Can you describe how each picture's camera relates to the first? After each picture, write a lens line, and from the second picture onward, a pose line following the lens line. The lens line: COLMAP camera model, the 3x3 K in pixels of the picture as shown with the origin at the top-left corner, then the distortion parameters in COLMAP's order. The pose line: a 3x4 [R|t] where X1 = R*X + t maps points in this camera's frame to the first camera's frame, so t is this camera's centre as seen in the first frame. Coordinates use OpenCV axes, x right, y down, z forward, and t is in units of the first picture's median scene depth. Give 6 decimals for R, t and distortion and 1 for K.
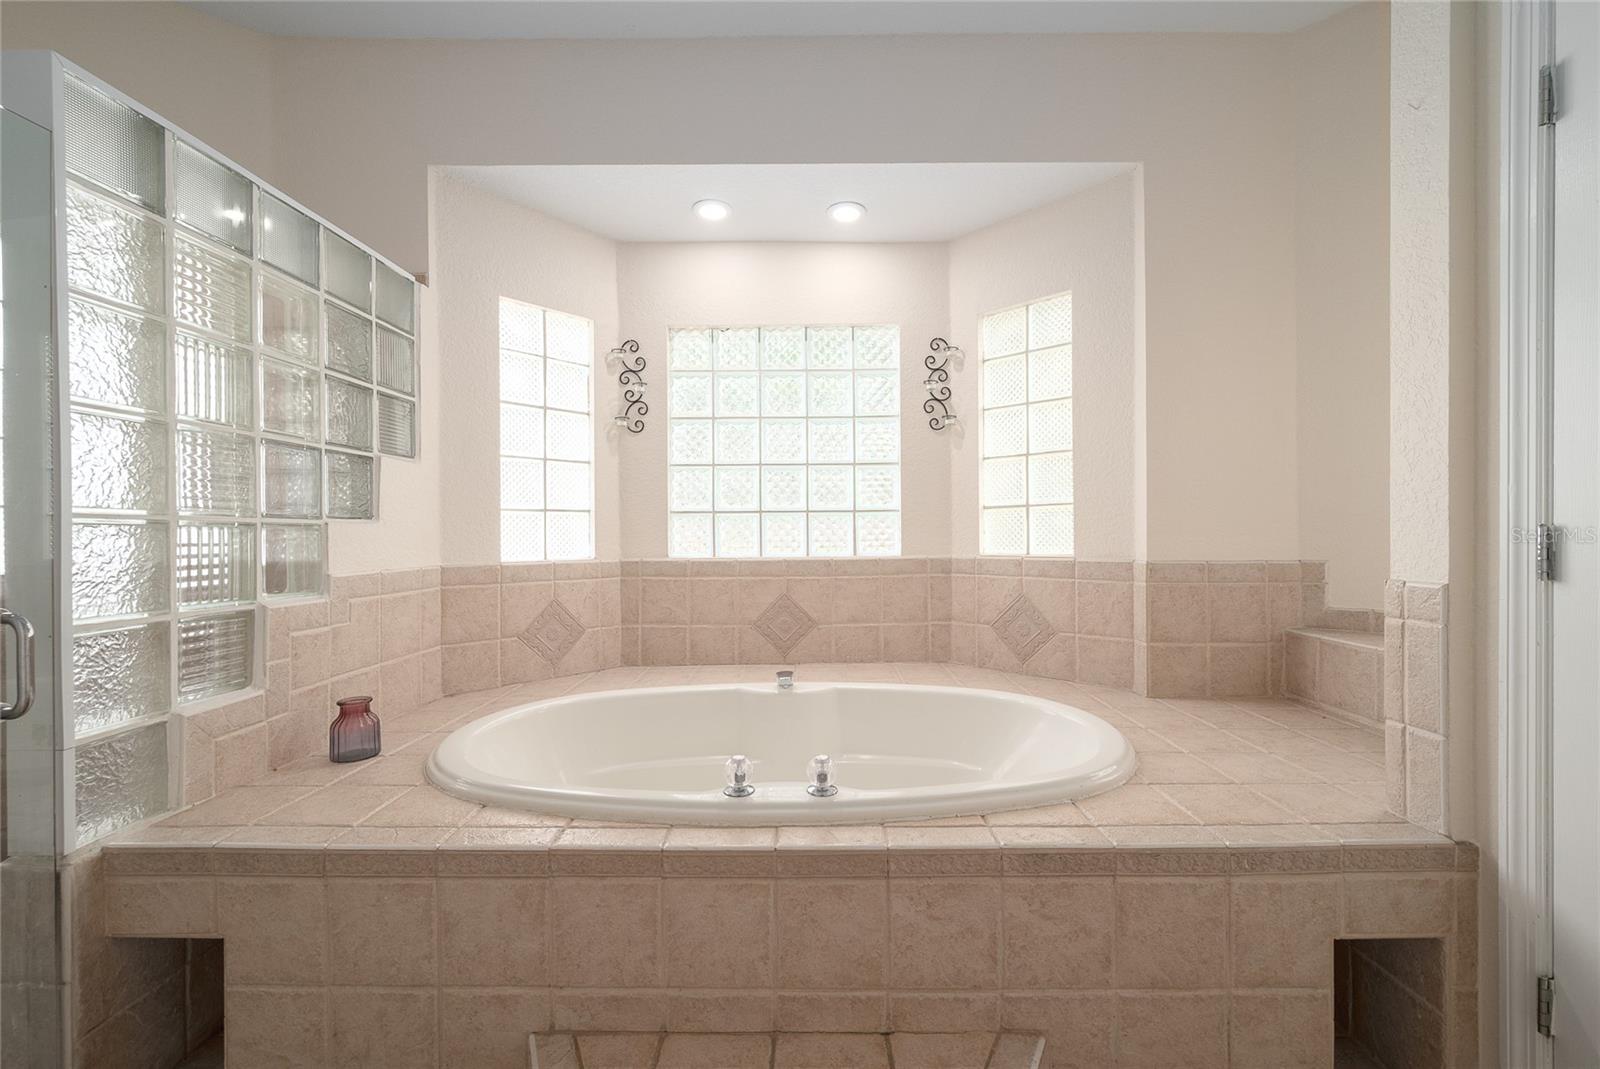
lens RADIAL K [[653.0, 0, 796.9], [0, 653.0, 533.3], [0, 0, 1]] dist [-0.002519, -0.000093]
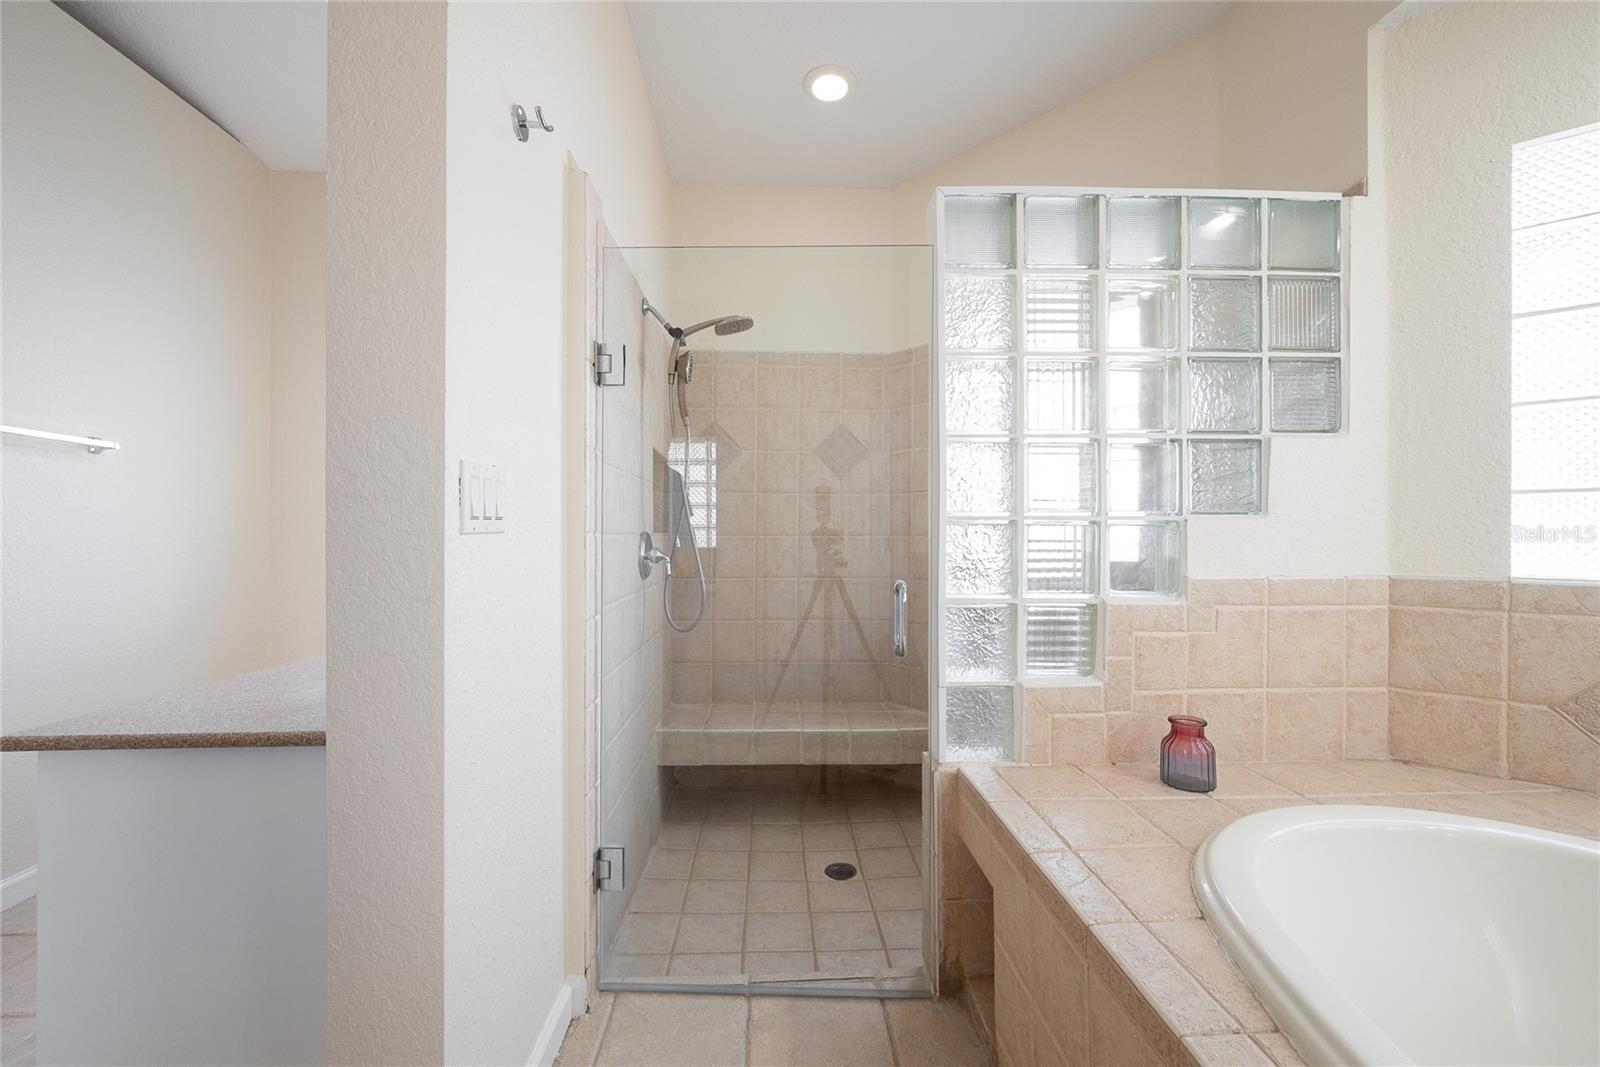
lens RADIAL K [[628.0, 0, 800.3], [0, 628.0, 534.8], [0, 0, 1]] dist [-0.000972, 0.000389]
pose [[0.069826, 0.002396, -0.997556, 0.091829], [0.001142, 0.999996, 0.002482, 0.002232], [0.997559, -0.001313, 0.069823, 0.295090]]
